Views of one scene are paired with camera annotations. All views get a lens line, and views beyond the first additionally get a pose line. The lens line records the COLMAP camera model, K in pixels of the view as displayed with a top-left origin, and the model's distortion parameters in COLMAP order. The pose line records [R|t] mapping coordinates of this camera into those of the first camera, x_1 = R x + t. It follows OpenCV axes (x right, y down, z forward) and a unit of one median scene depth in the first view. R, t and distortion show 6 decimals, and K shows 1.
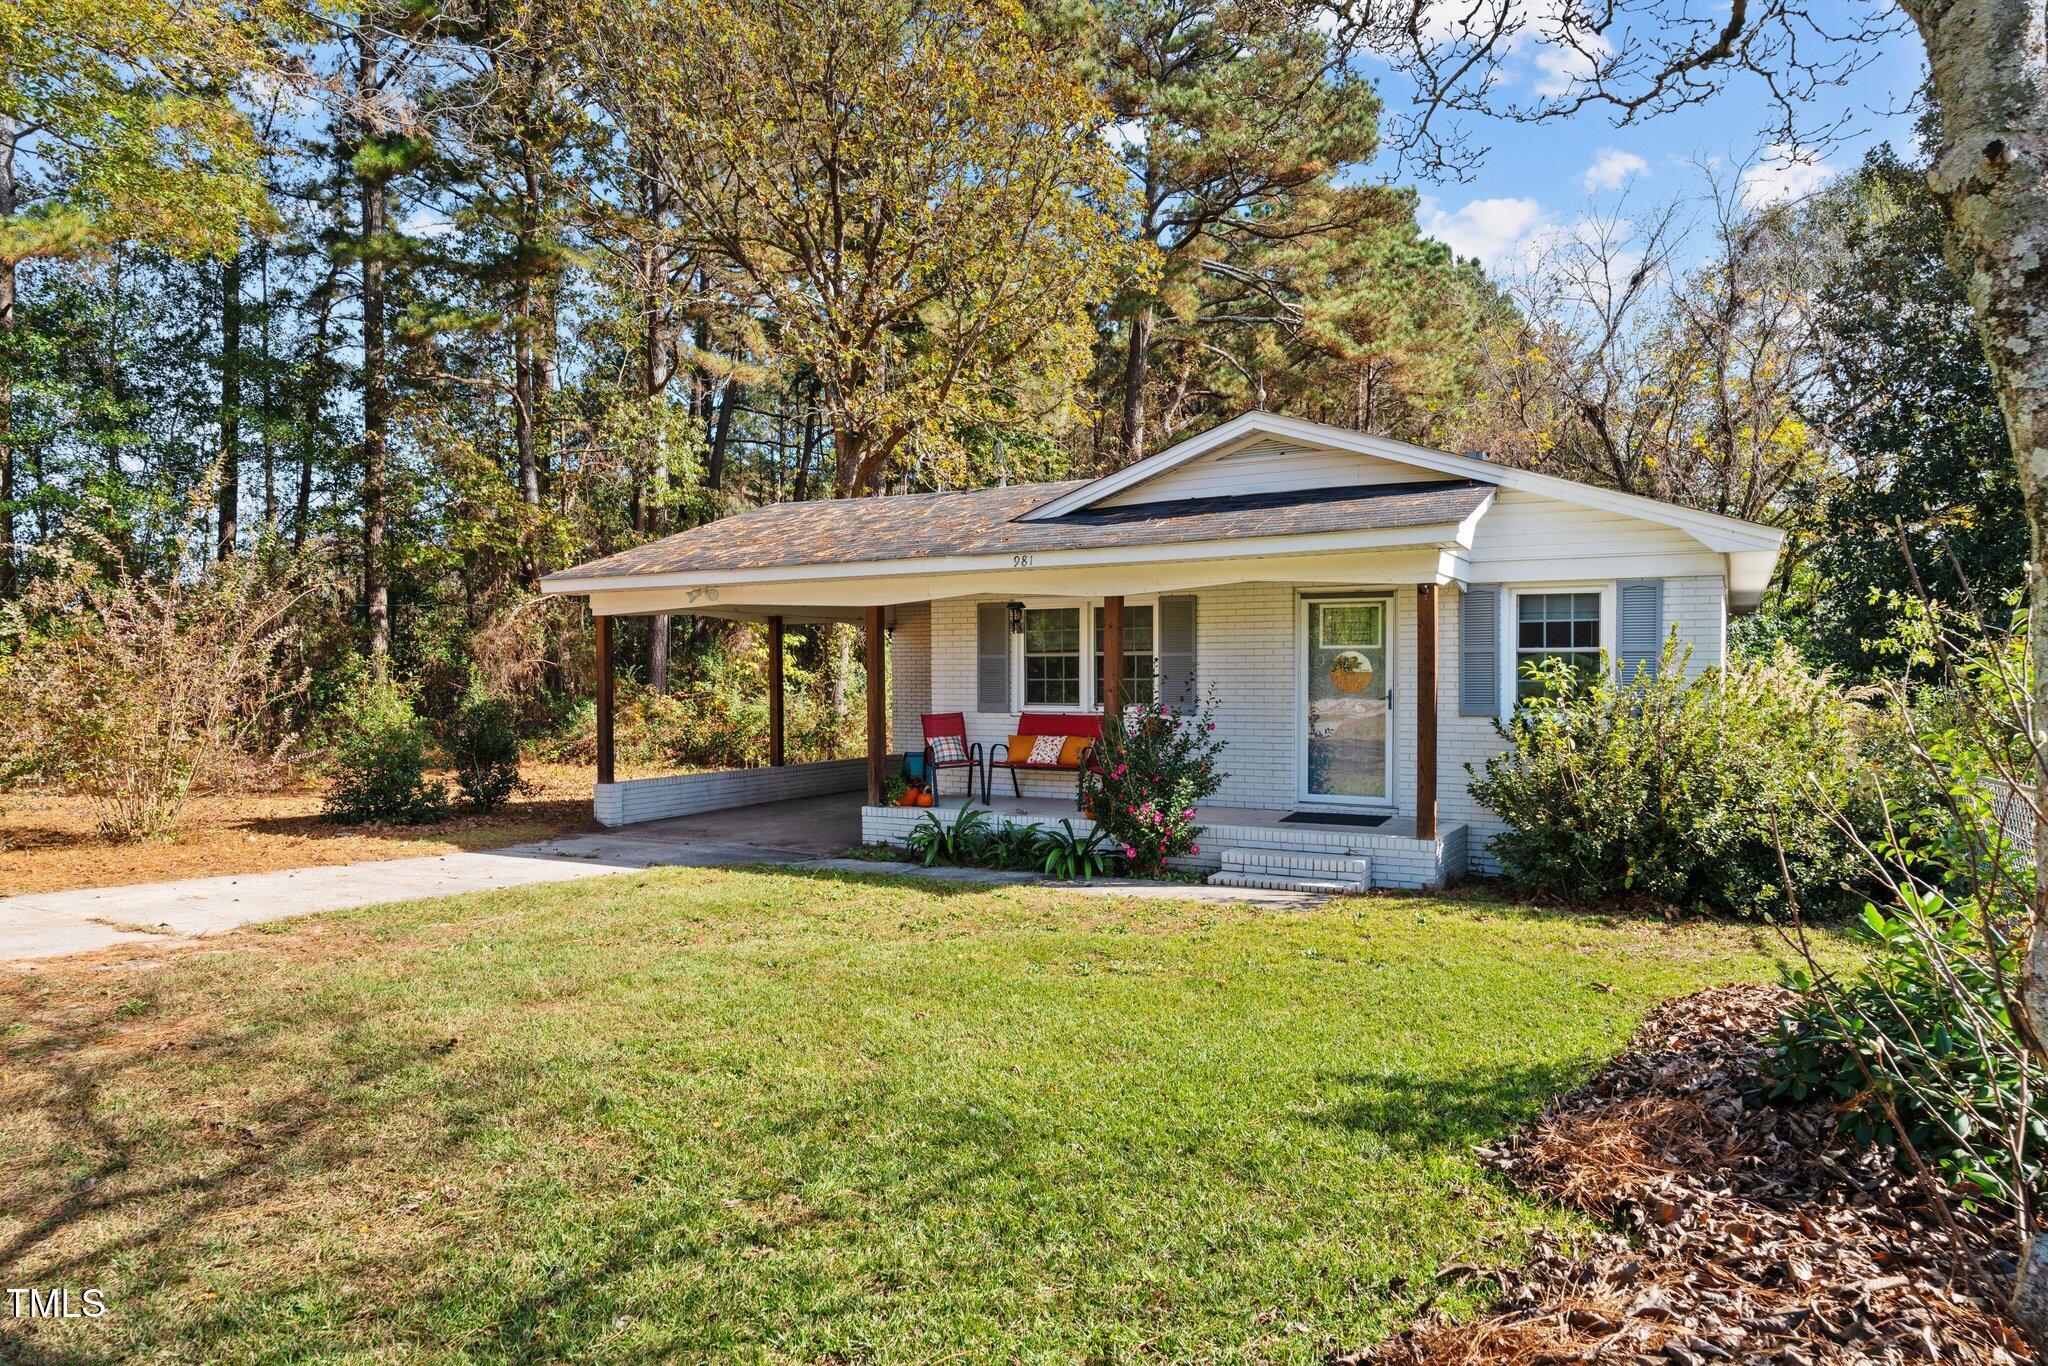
lens RADIAL K [[1255.7, 0, 1019.6], [0, 1255.7, 694.9], [0, 0, 1]] dist [-0.005207, -0.002853]
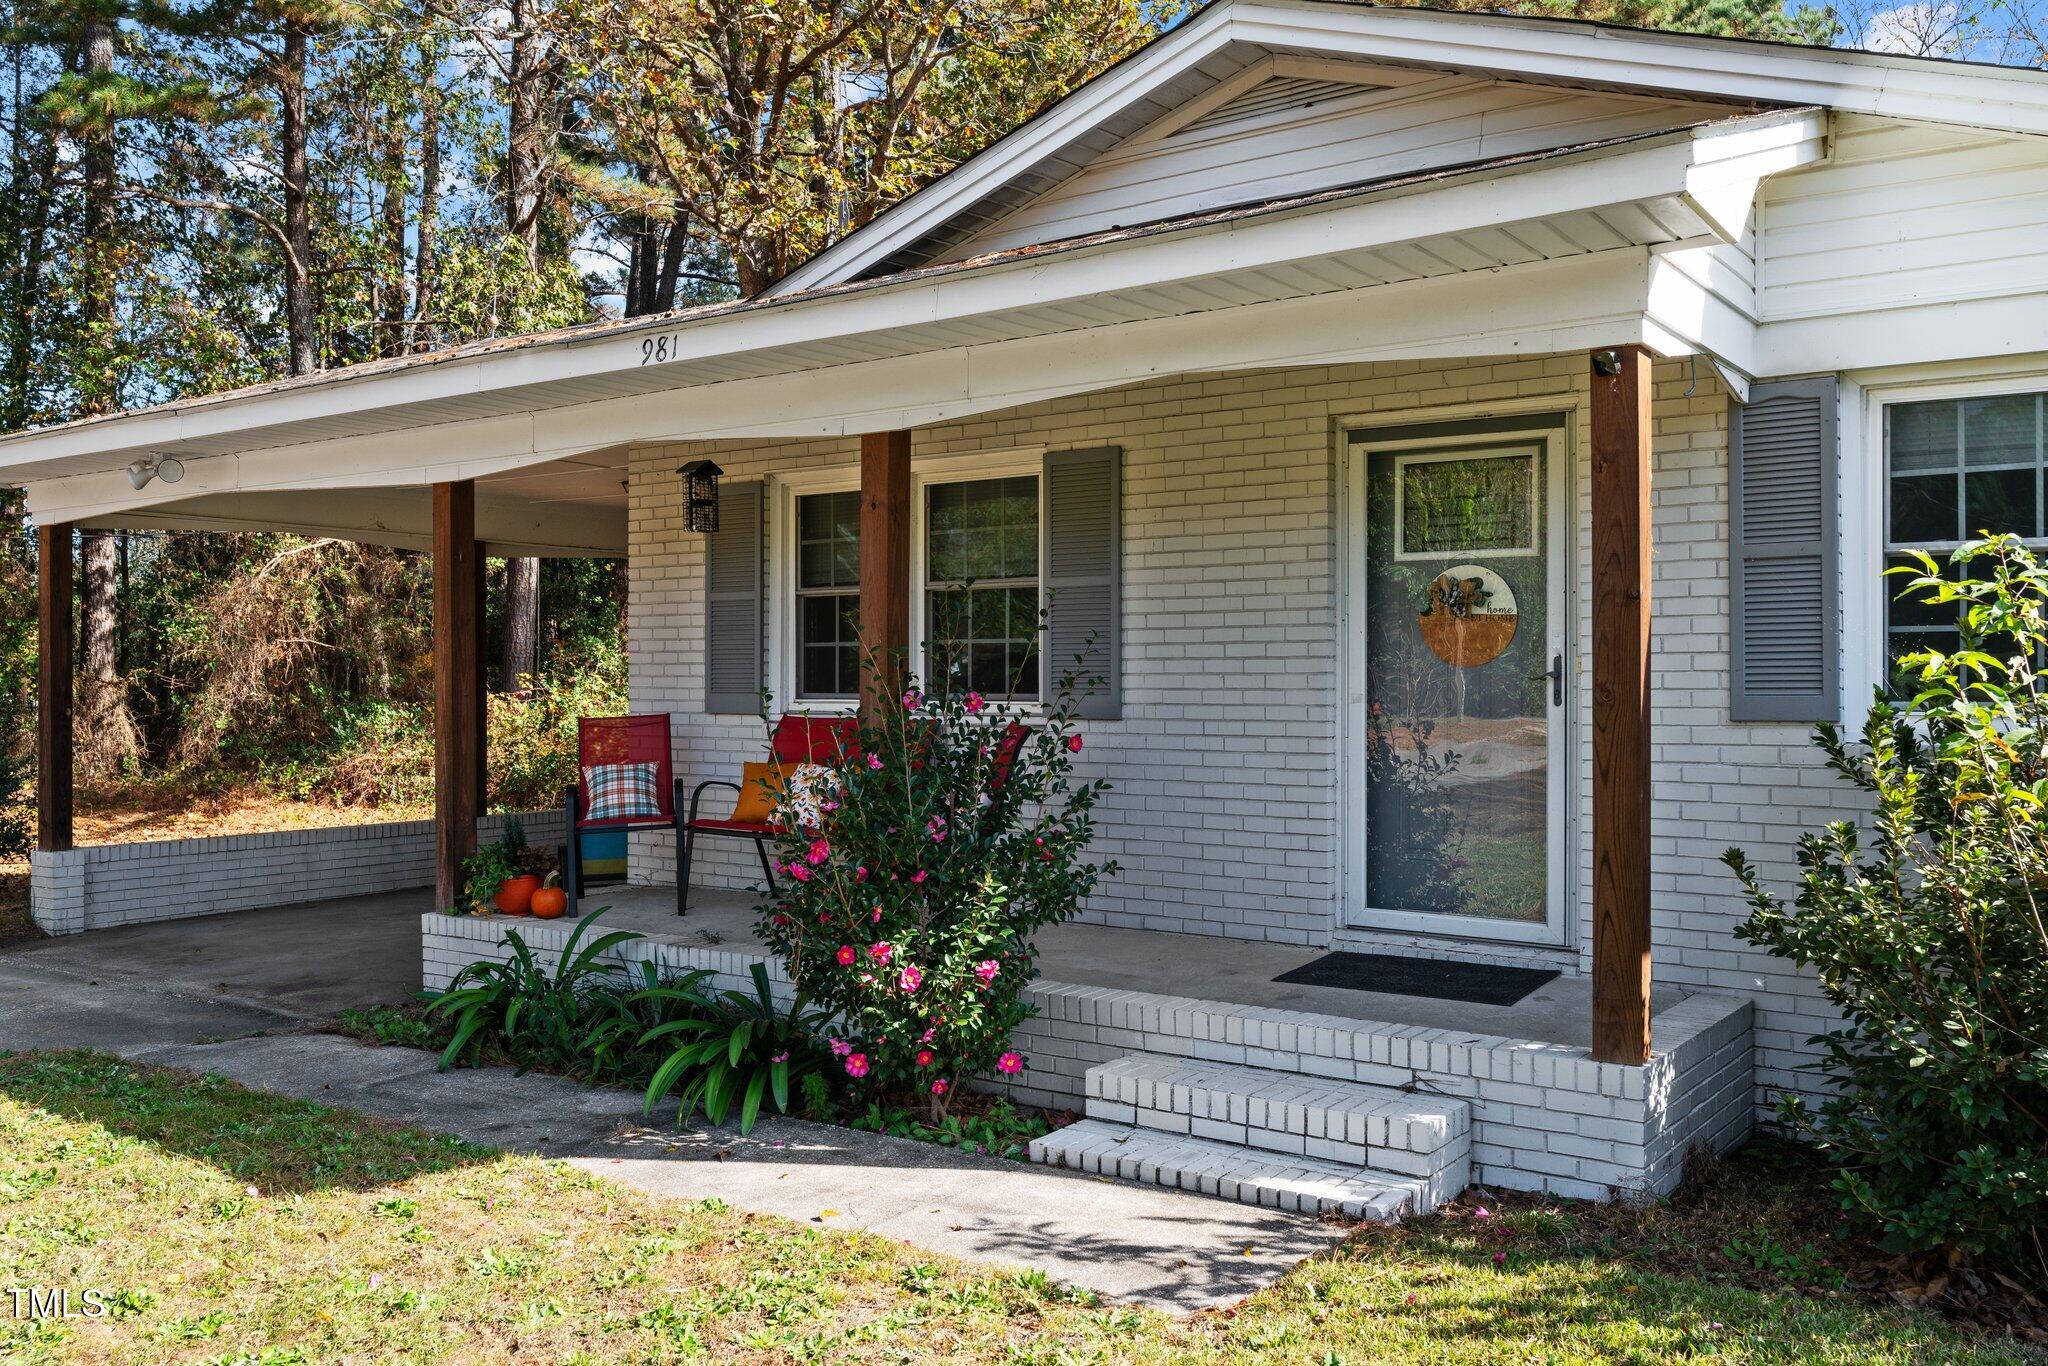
lens RADIAL K [[1704.2, 0, 1027.3], [0, 1704.2, 672.3], [0, 0, 1]] dist [0.006005, -0.001823]
pose [[0.995258, 0.001924, -0.097255, 0.175344], [-0.003923, 0.999785, -0.020370, 0.012641], [0.097194, 0.020655, 0.995051, 0.429533]]
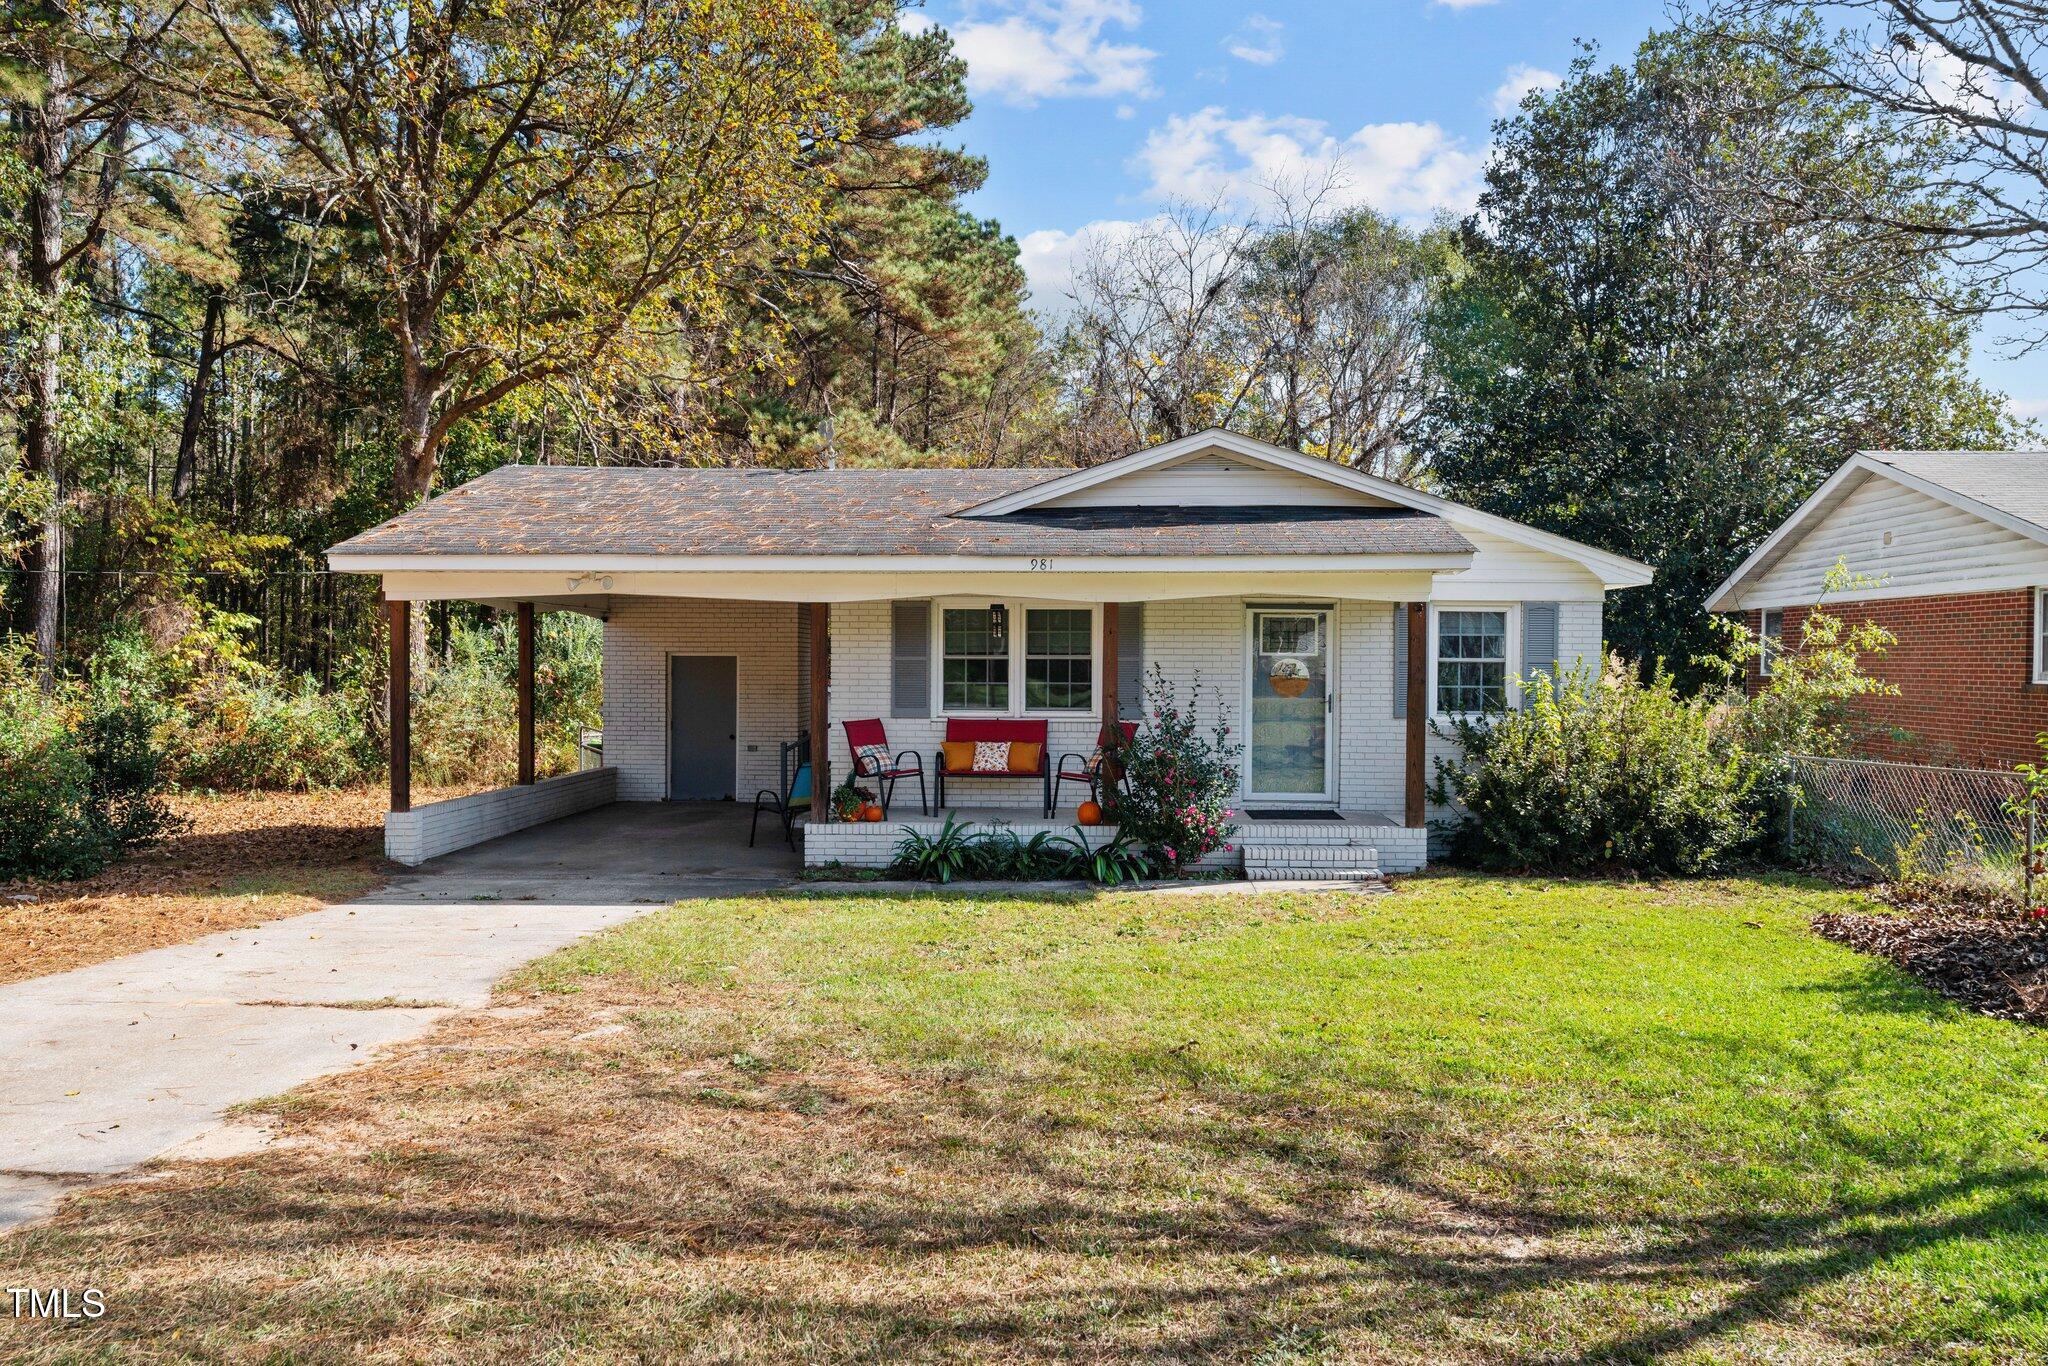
lens RADIAL K [[1472.4, 0, 1028.6], [0, 1472.4, 677.5], [0, 0, 1]] dist [0.002284, 0.006442]
pose [[0.886724, 0.002198, 0.462294, -0.520441], [0.000837, 0.999979, -0.006360, -0.010707], [-0.462298, 0.006027, 0.886704, -0.015365]]
